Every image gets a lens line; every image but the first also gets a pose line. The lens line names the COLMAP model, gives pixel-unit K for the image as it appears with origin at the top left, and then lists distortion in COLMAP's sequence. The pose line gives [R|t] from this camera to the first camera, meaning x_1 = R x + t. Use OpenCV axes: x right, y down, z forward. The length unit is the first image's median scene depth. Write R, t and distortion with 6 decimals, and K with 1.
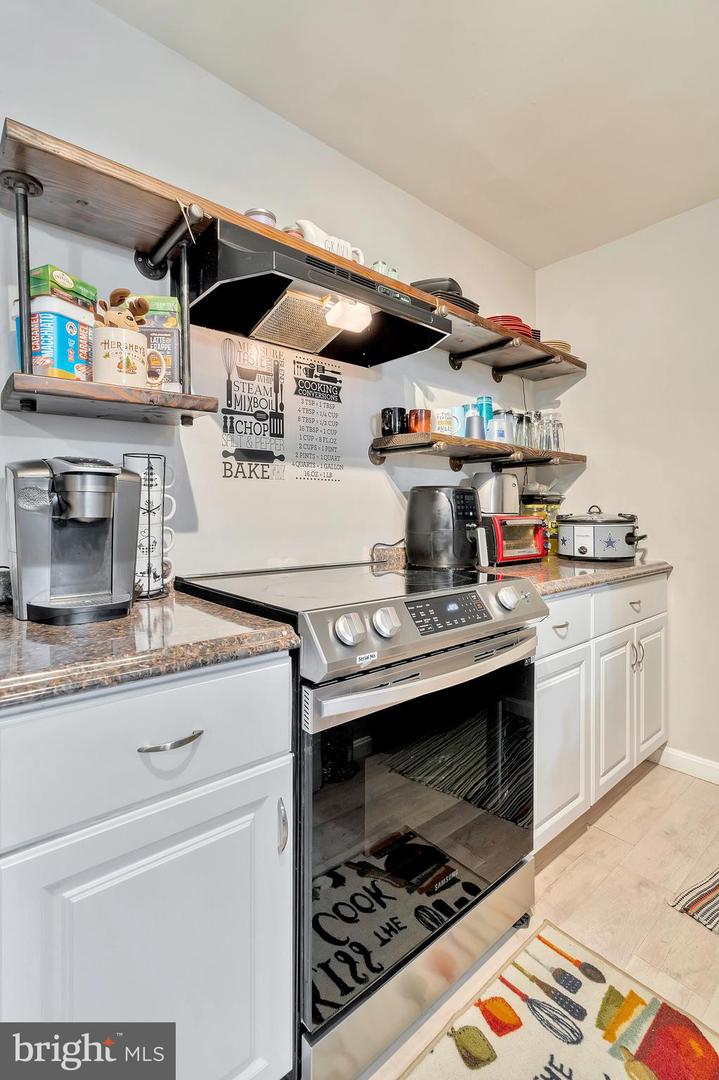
lens RADIAL K [[503.1, 0, 351.5], [0, 503.1, 511.6], [0, 0, 1]] dist [-0.010316, 0.000749]
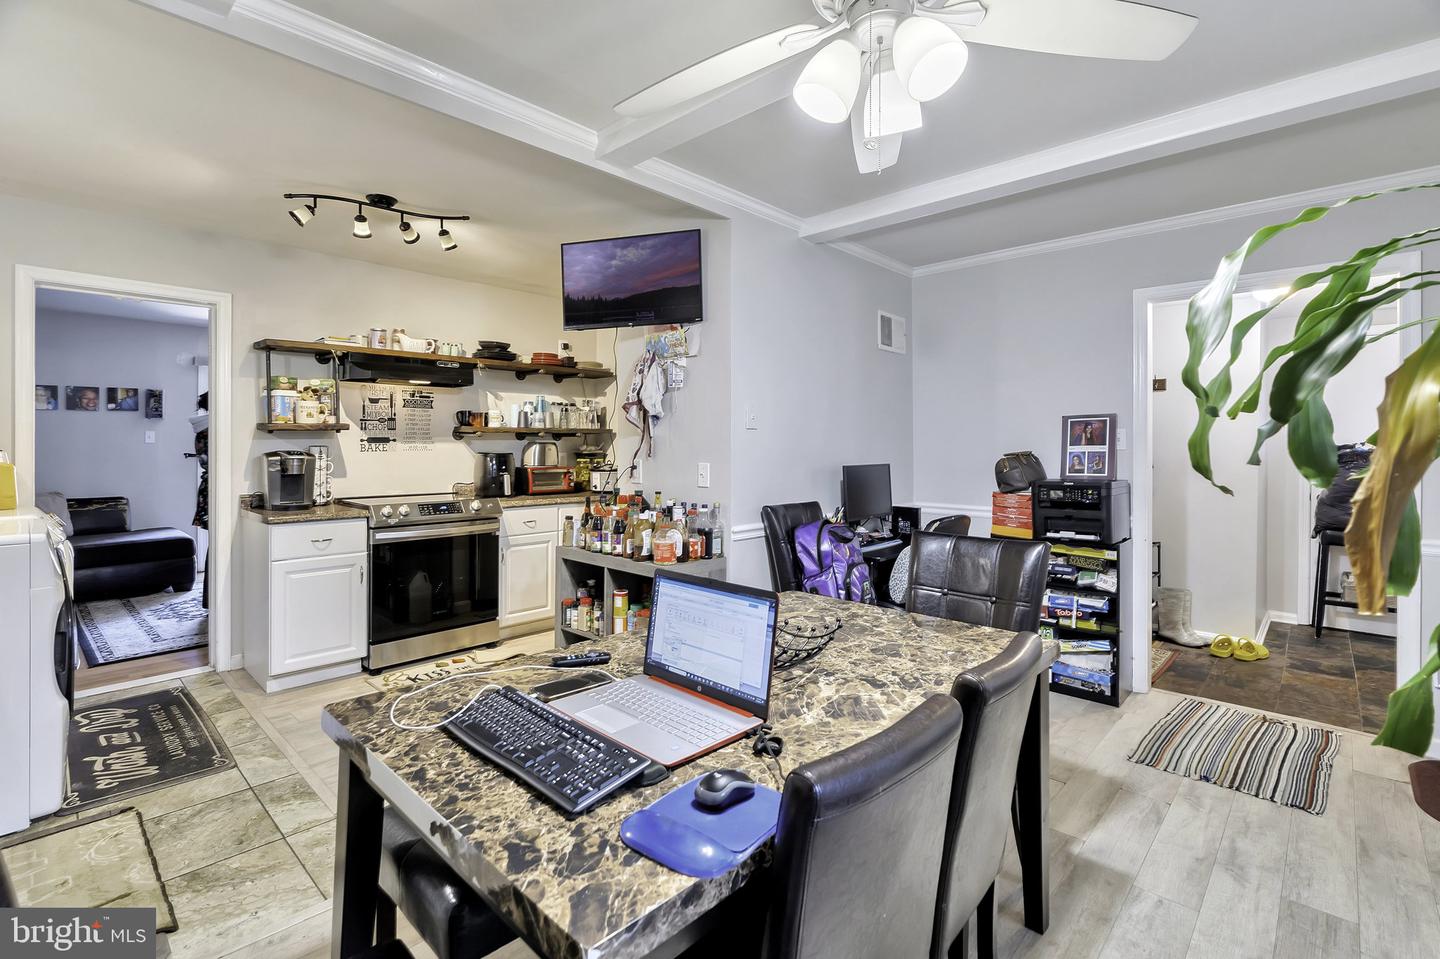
lens RADIAL K [[673.3, 0, 723.3], [0, 673.3, 452.3], [0, 0, 1]] dist [-0.003738, 0.001528]
pose [[0.994527, 0.003218, 0.104431, 0.935610], [-0.004828, 0.999873, 0.015168, -0.112300], [-0.104369, -0.015589, 0.994416, -1.906373]]
